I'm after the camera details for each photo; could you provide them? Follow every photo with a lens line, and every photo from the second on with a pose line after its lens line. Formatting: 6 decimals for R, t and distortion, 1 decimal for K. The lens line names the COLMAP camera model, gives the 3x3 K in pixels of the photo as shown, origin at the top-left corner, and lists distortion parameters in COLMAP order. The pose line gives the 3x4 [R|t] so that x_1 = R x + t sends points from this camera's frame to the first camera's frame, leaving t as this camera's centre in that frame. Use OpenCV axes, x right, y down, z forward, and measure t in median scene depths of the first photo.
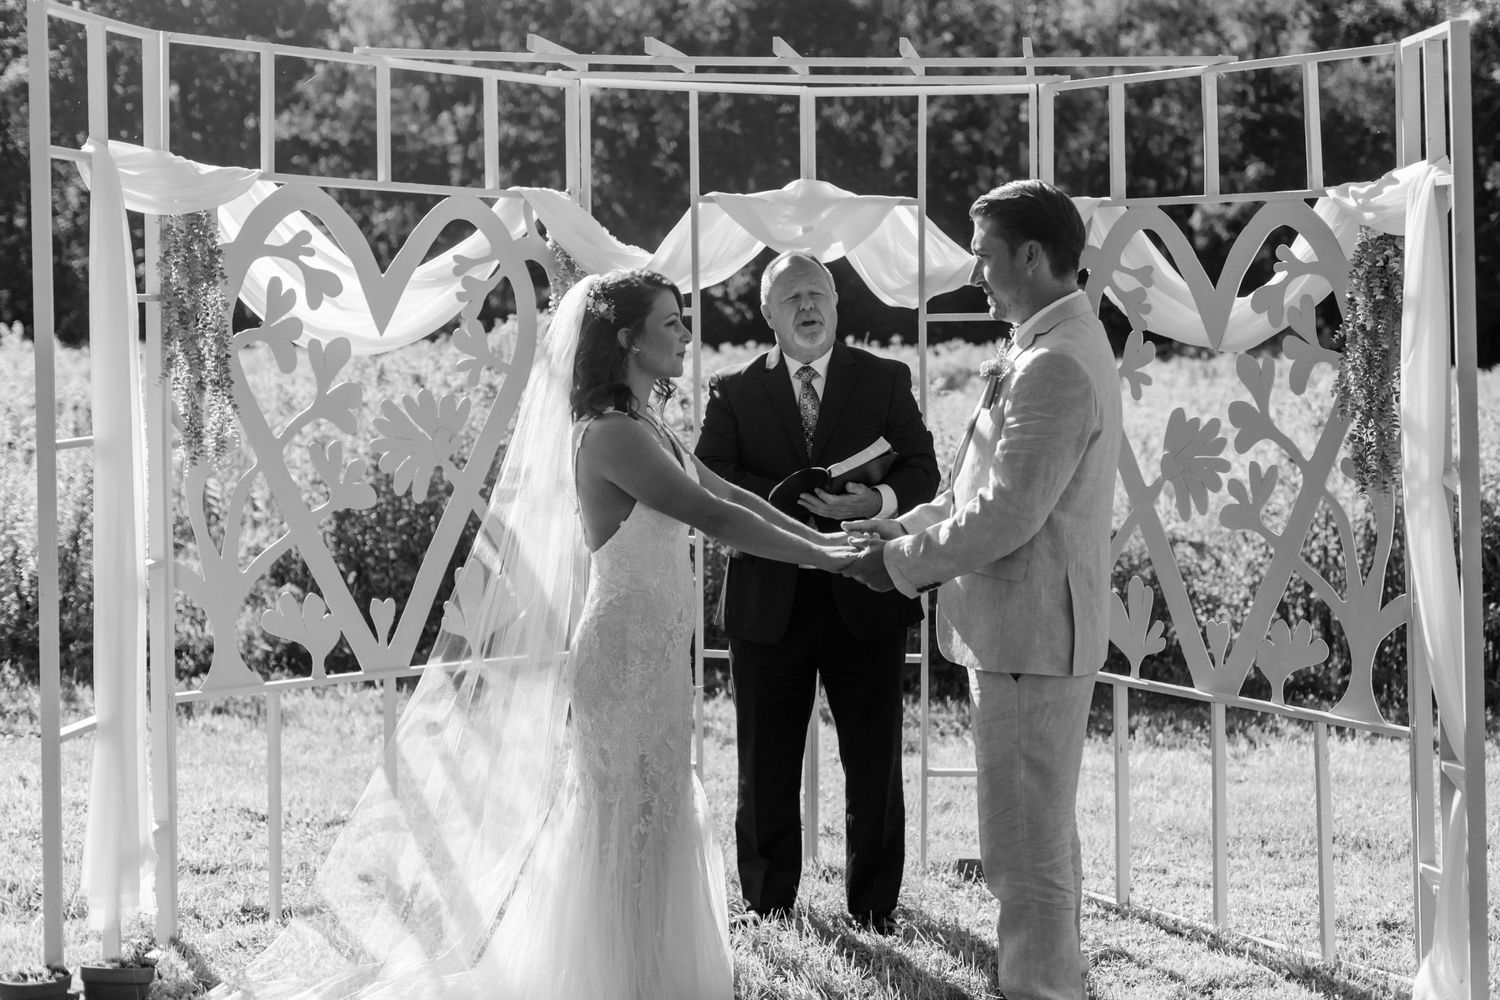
lens RADIAL K [[2354.3, 0, 840.0], [0, 2354.3, 449.6], [0, 0, 1]] dist [0.001904, -0.060080]
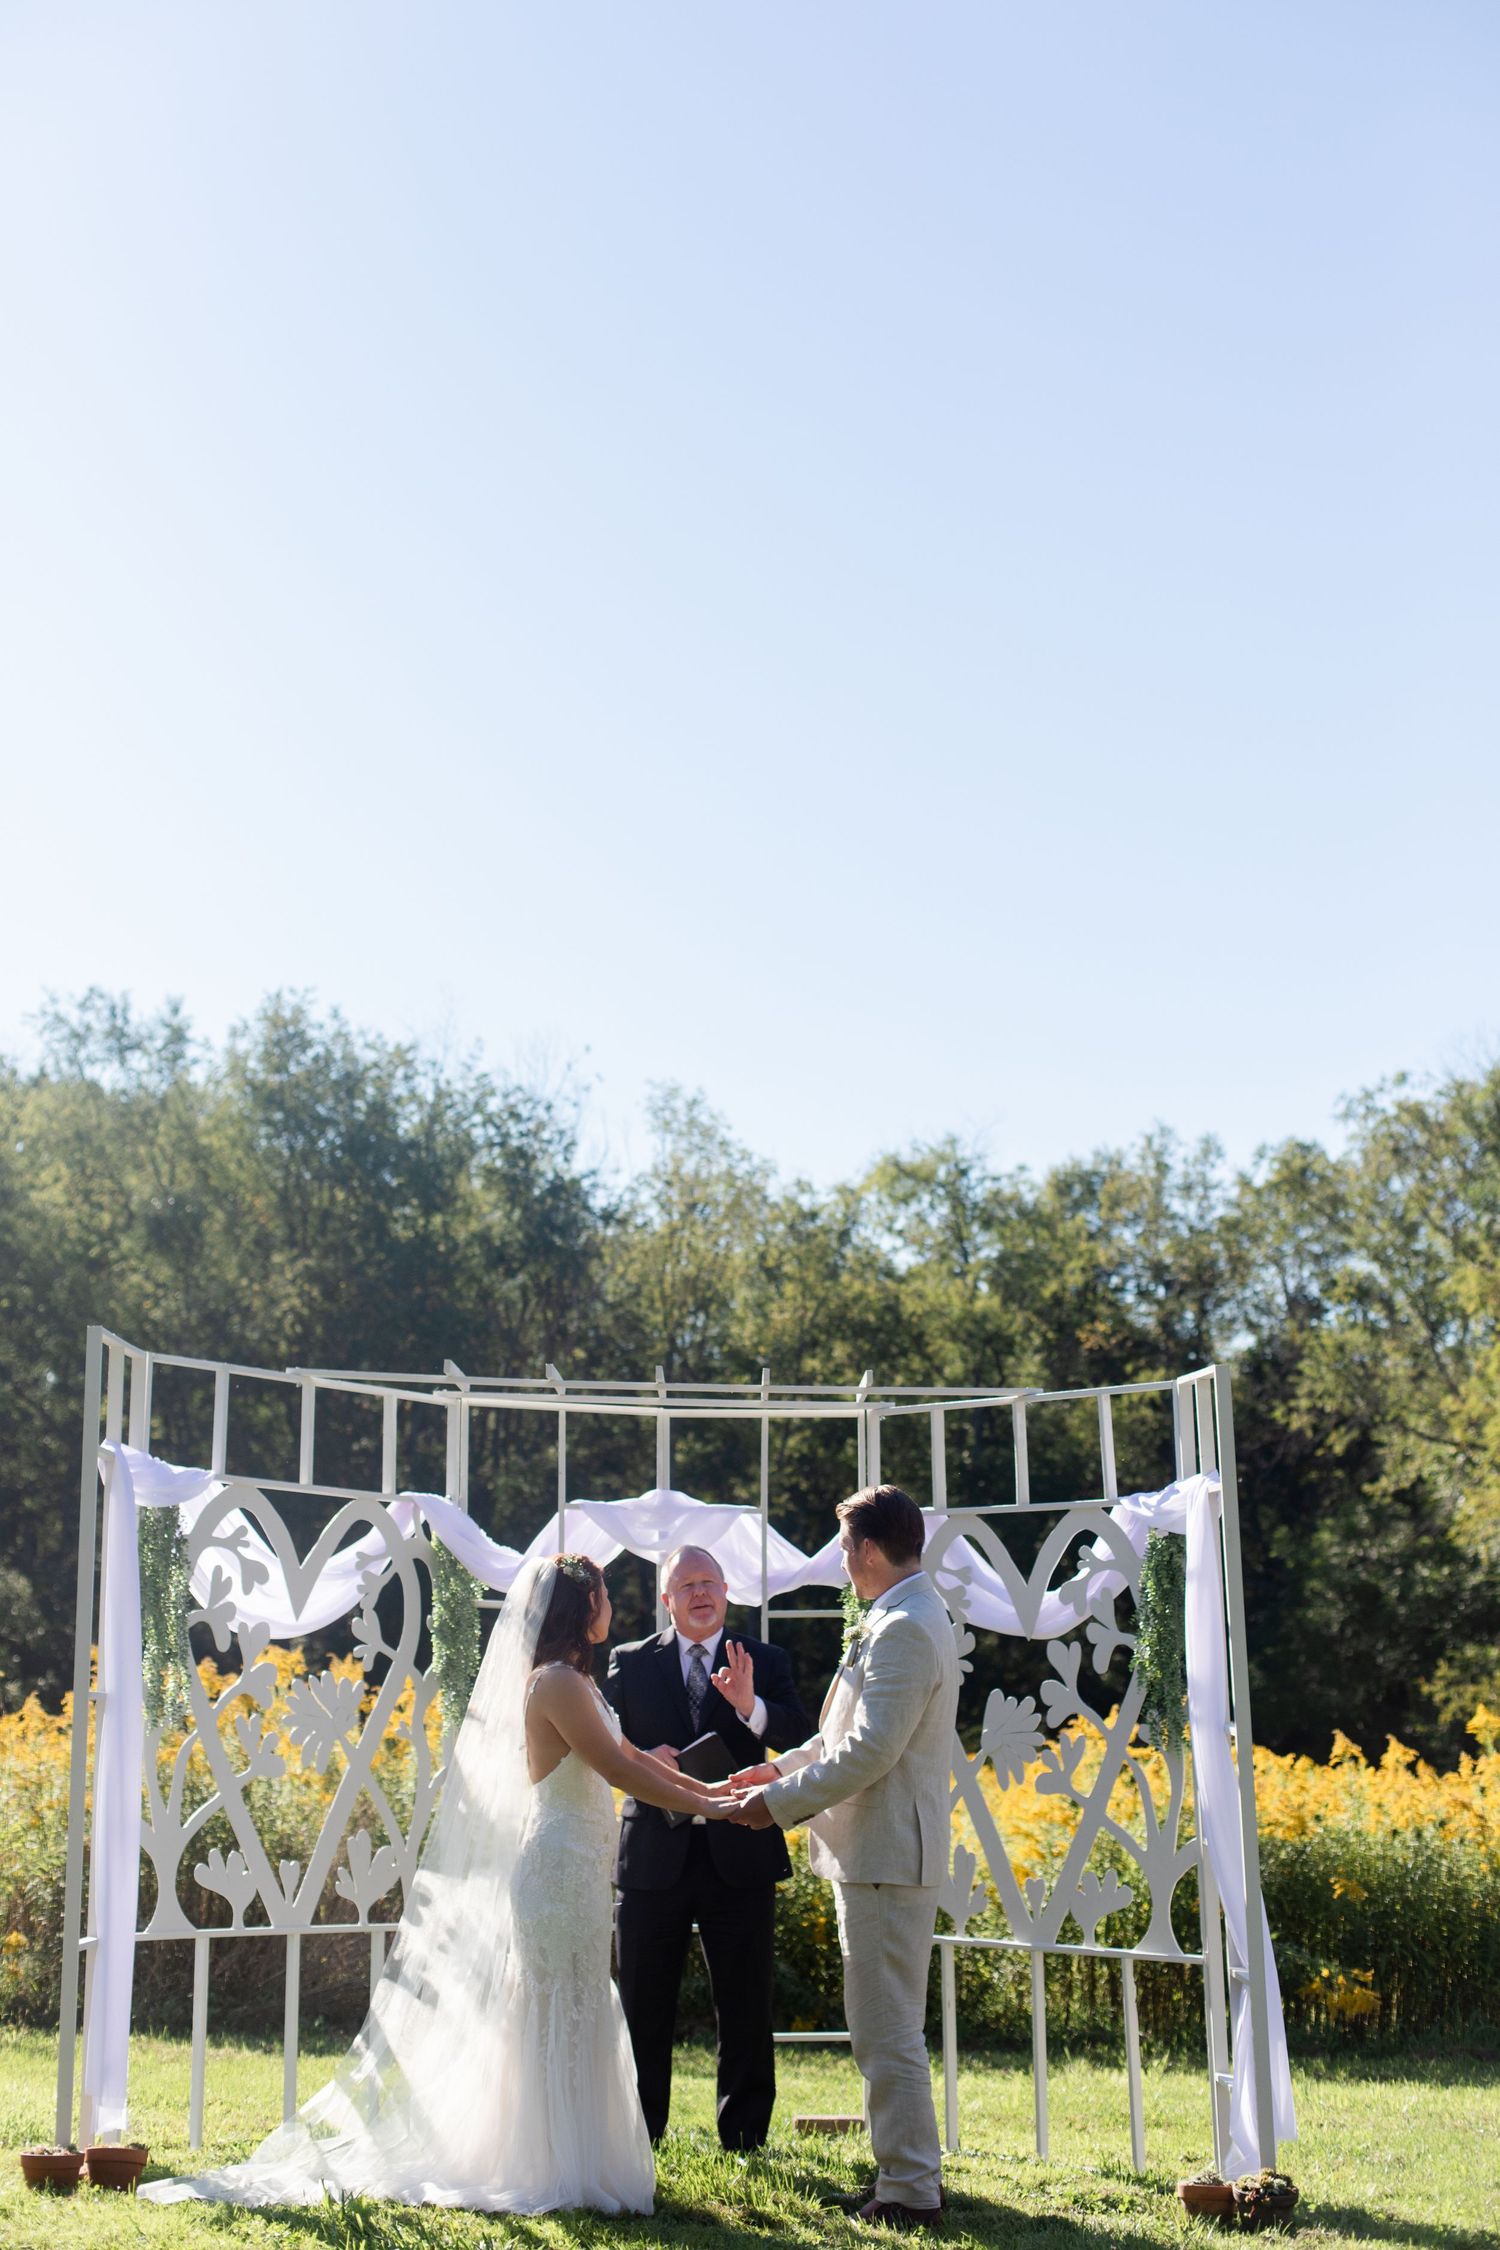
lens RADIAL K [[3192.8, 0, 747.5], [0, 3192.8, 1114.3], [0, 0, 1]] dist [-0.014947, 0.030835]
pose [[0.994443, 0.025723, 0.102081, -0.141819], [0.000163, 0.969309, -0.245845, 0.091565], [-0.105272, 0.244496, 0.963919, -0.552263]]
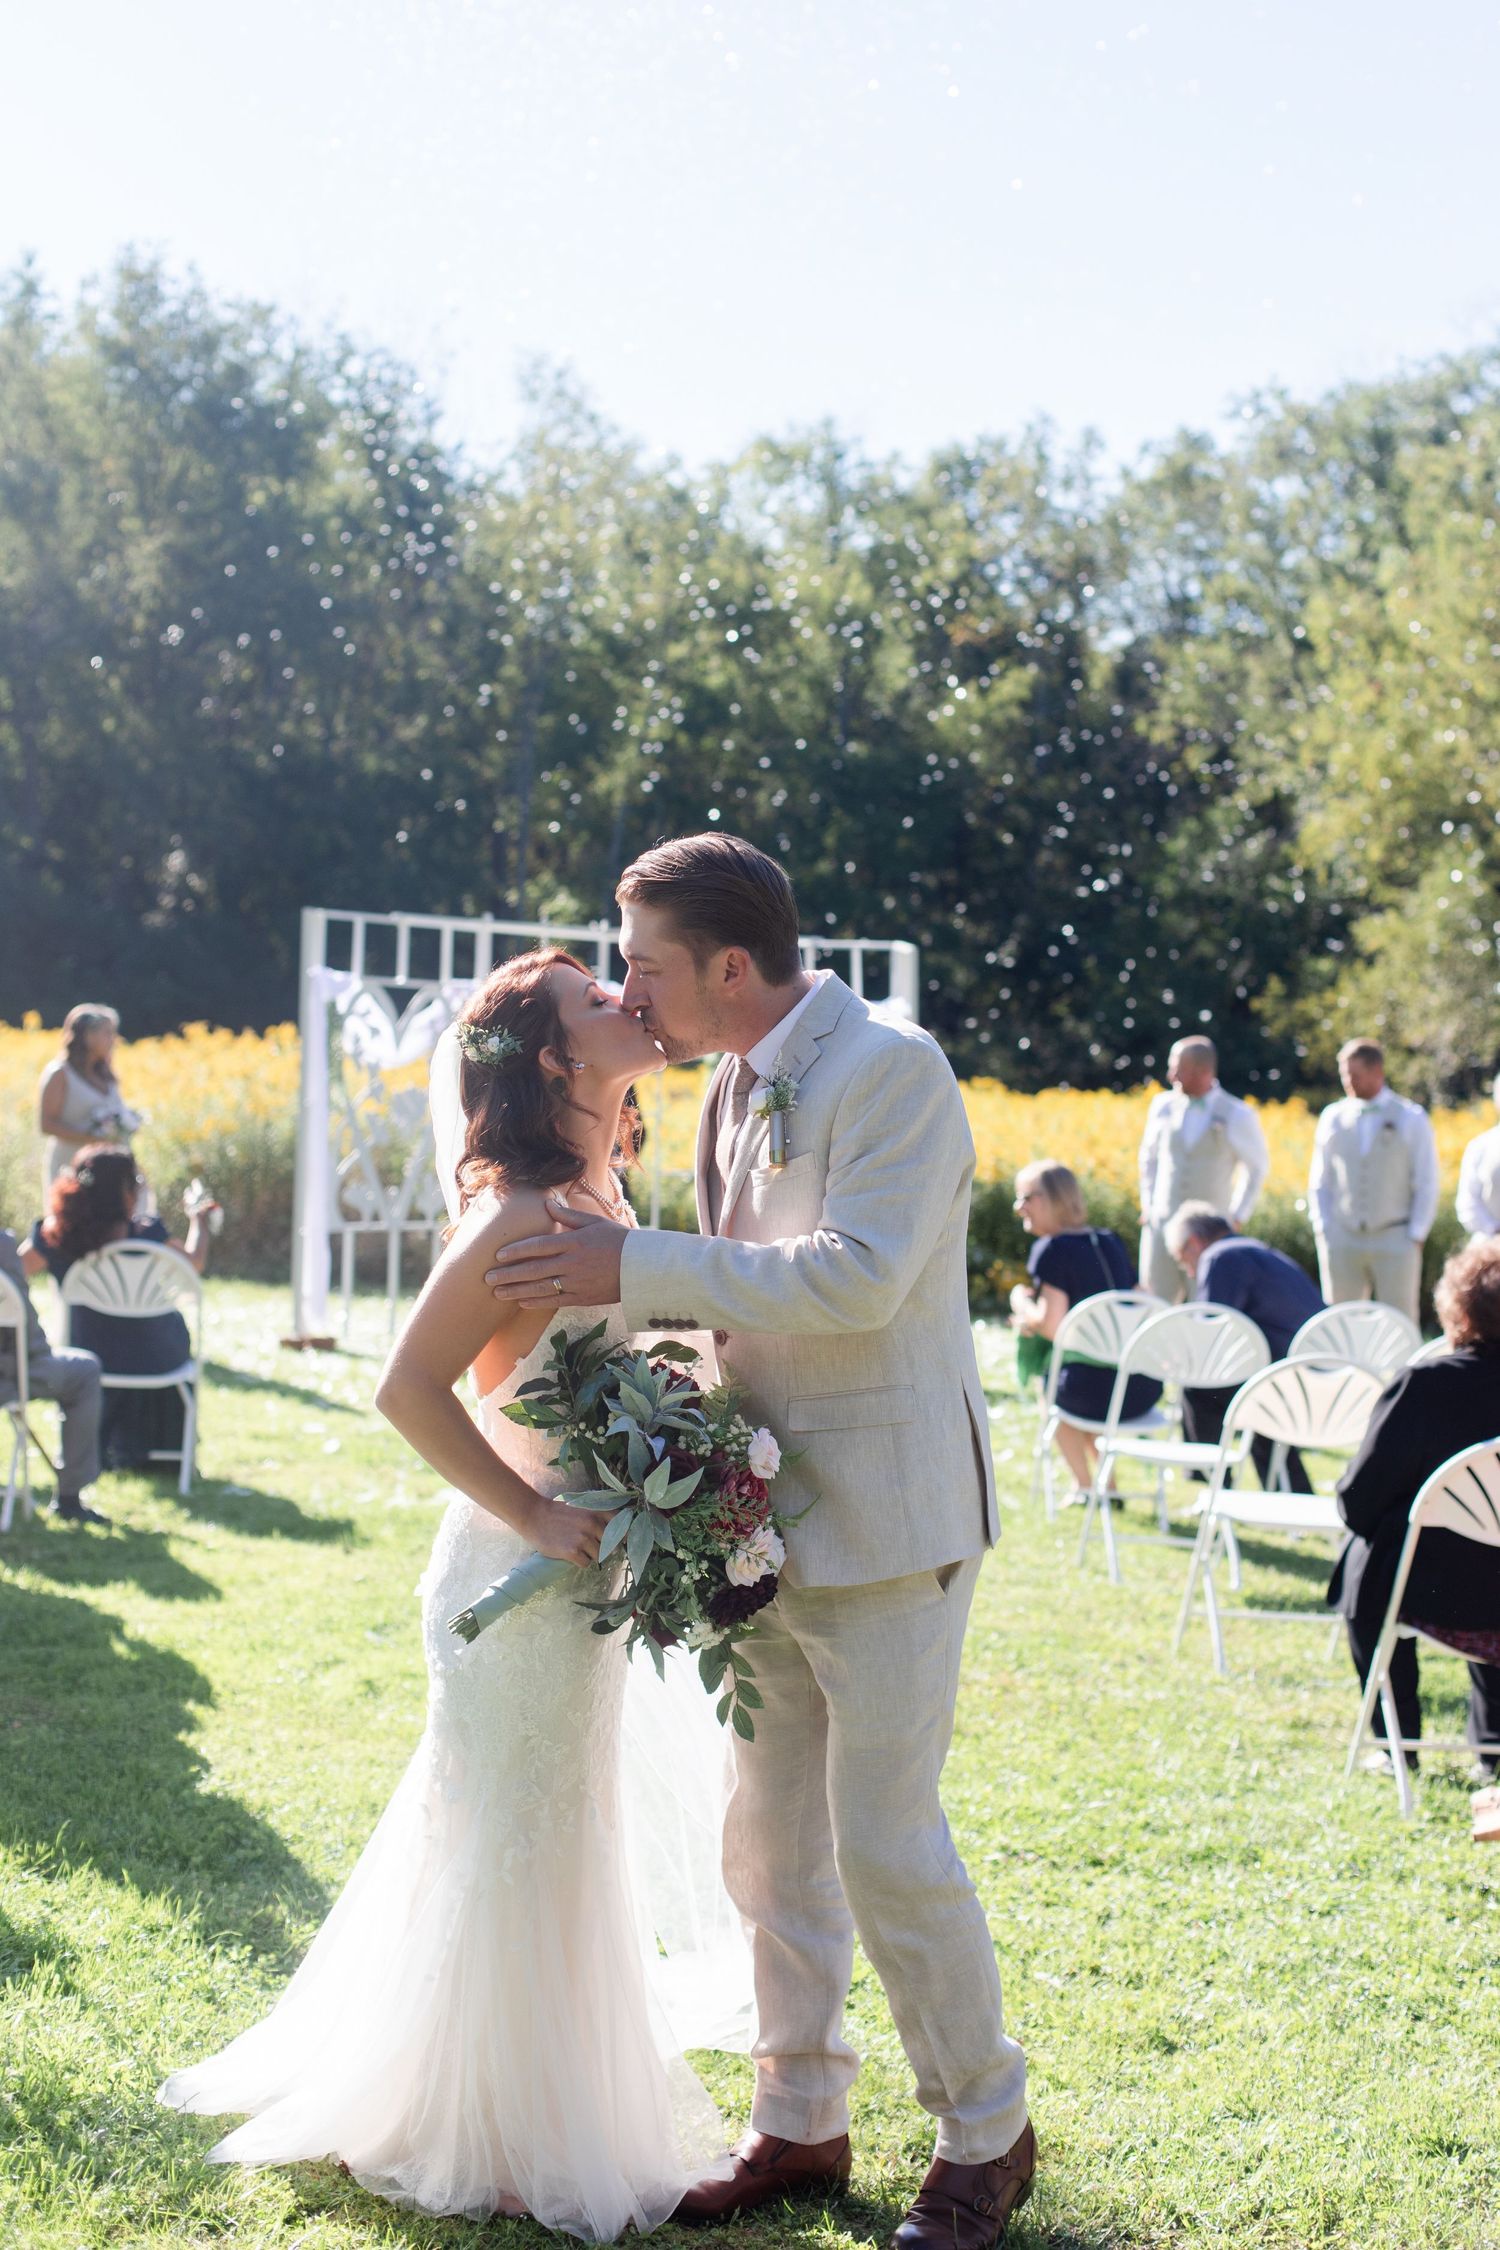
lens RADIAL K [[3531.4, 0, 755.6], [0, 3531.4, 1024.3], [0, 0, 1]] dist [0.001904, -0.060080]
pose [[0.987819, 0.034321, 0.151776, -0.348511], [-0.026937, 0.998364, -0.050438, 0.066845], [-0.153259, 0.045736, 0.987127, -2.001018]]
